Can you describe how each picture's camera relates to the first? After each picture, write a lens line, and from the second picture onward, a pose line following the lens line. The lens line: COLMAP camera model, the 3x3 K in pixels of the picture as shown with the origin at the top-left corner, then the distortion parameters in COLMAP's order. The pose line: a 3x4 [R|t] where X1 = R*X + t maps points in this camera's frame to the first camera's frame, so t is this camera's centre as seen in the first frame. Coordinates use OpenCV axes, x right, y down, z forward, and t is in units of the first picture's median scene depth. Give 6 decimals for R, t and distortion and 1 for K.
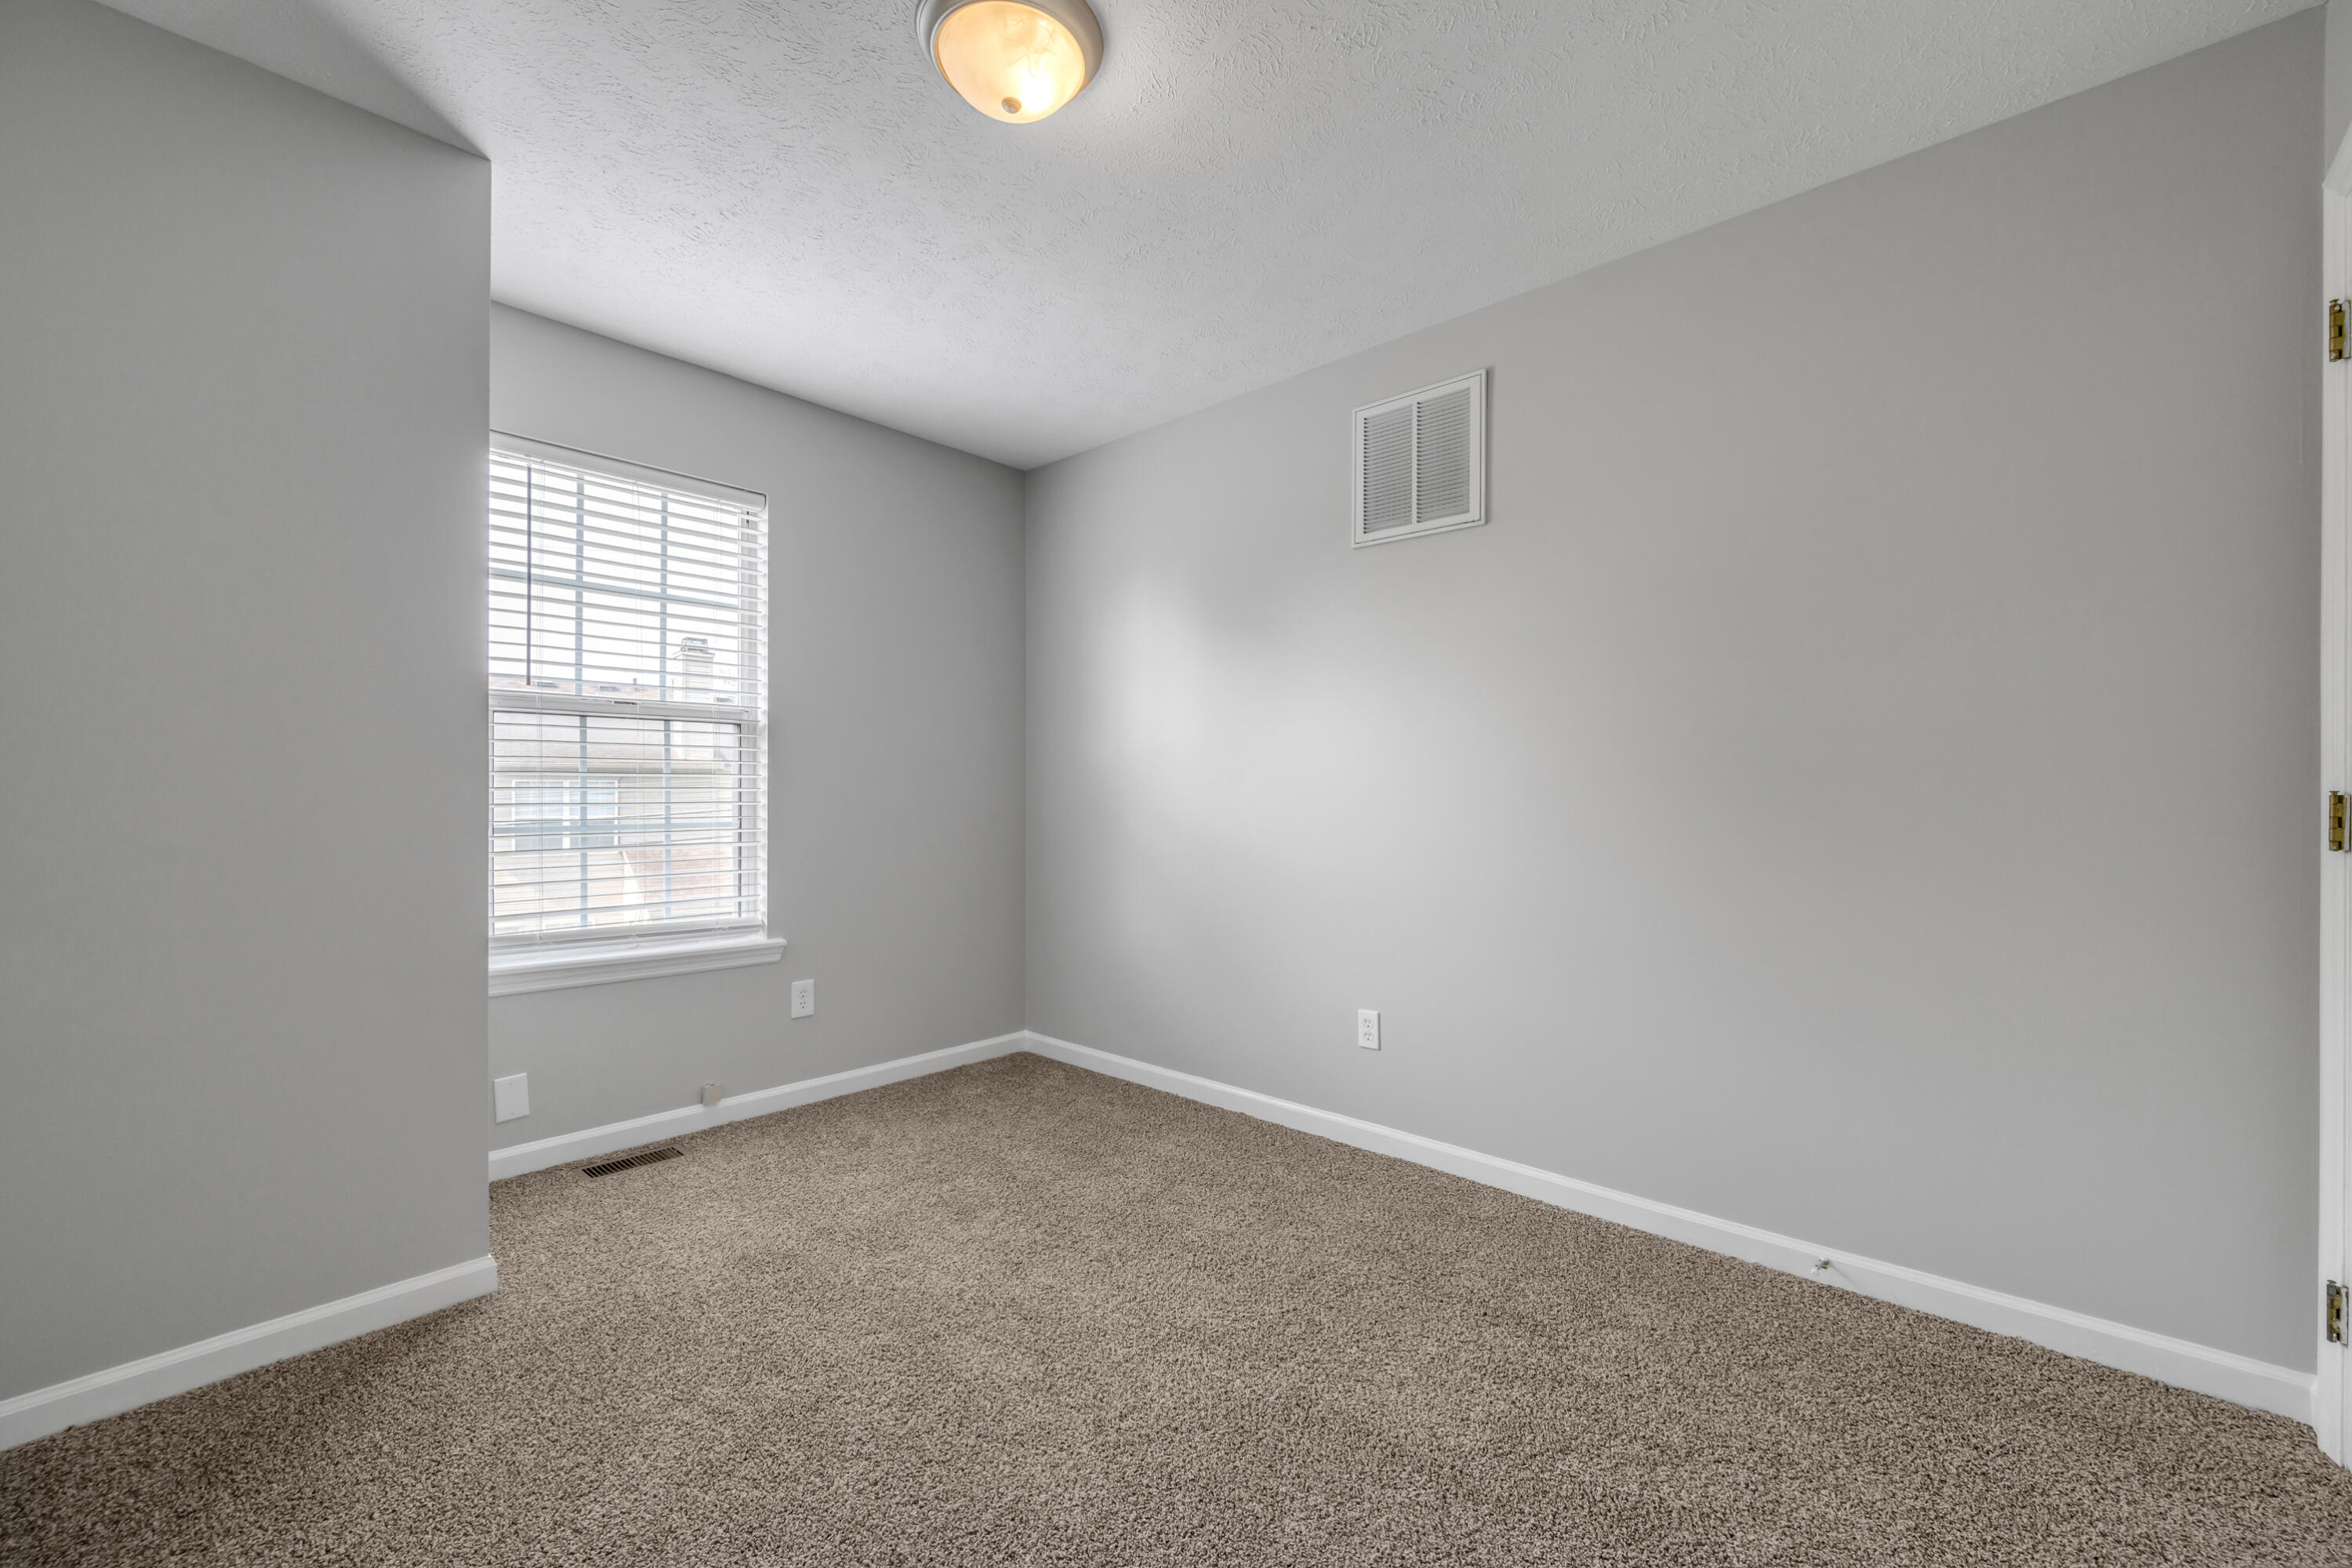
lens RADIAL K [[940.9, 0, 1195.1], [0, 940.9, 791.5], [0, 0, 1]] dist [0.000662, -0.000045]
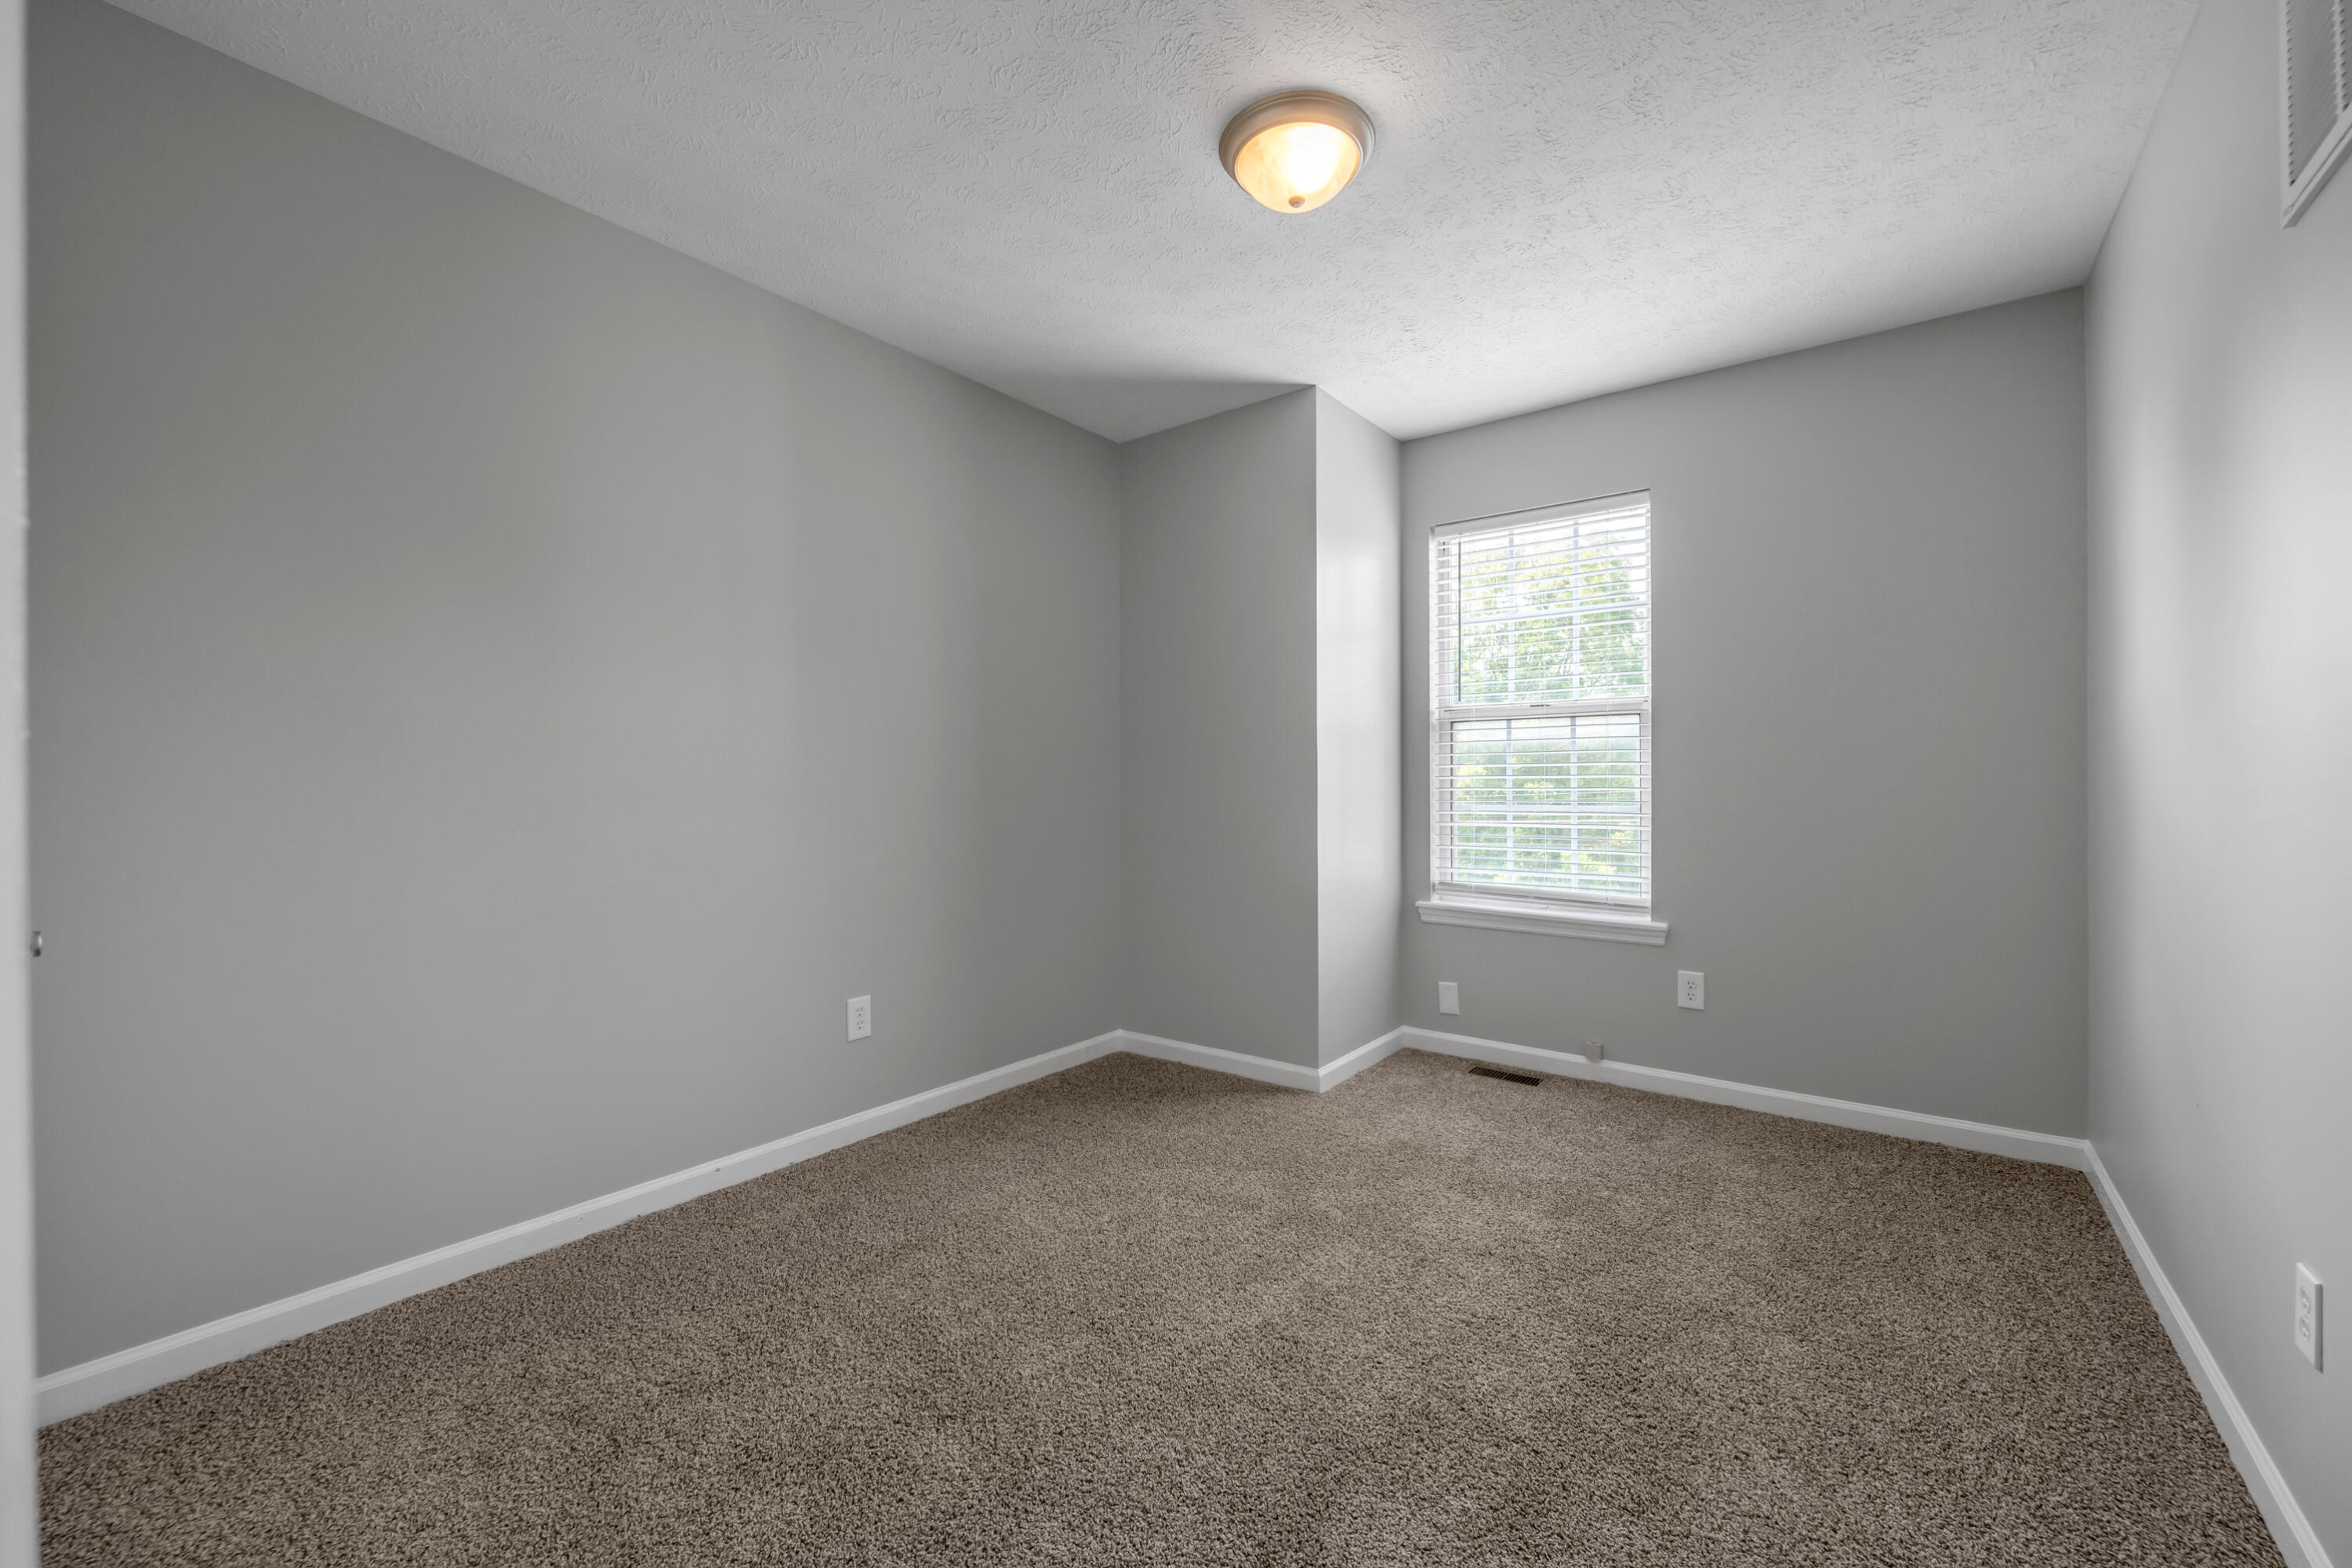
lens RADIAL K [[940.9, 0, 1193.9], [0, 940.9, 784.6], [0, 0, 1]] dist [0.000662, -0.000045]
pose [[0.084506, -0.004644, -0.996412, 0.554103], [0.005217, 0.999977, -0.004219, 0.010452], [0.996409, -0.004842, 0.084529, 0.442684]]
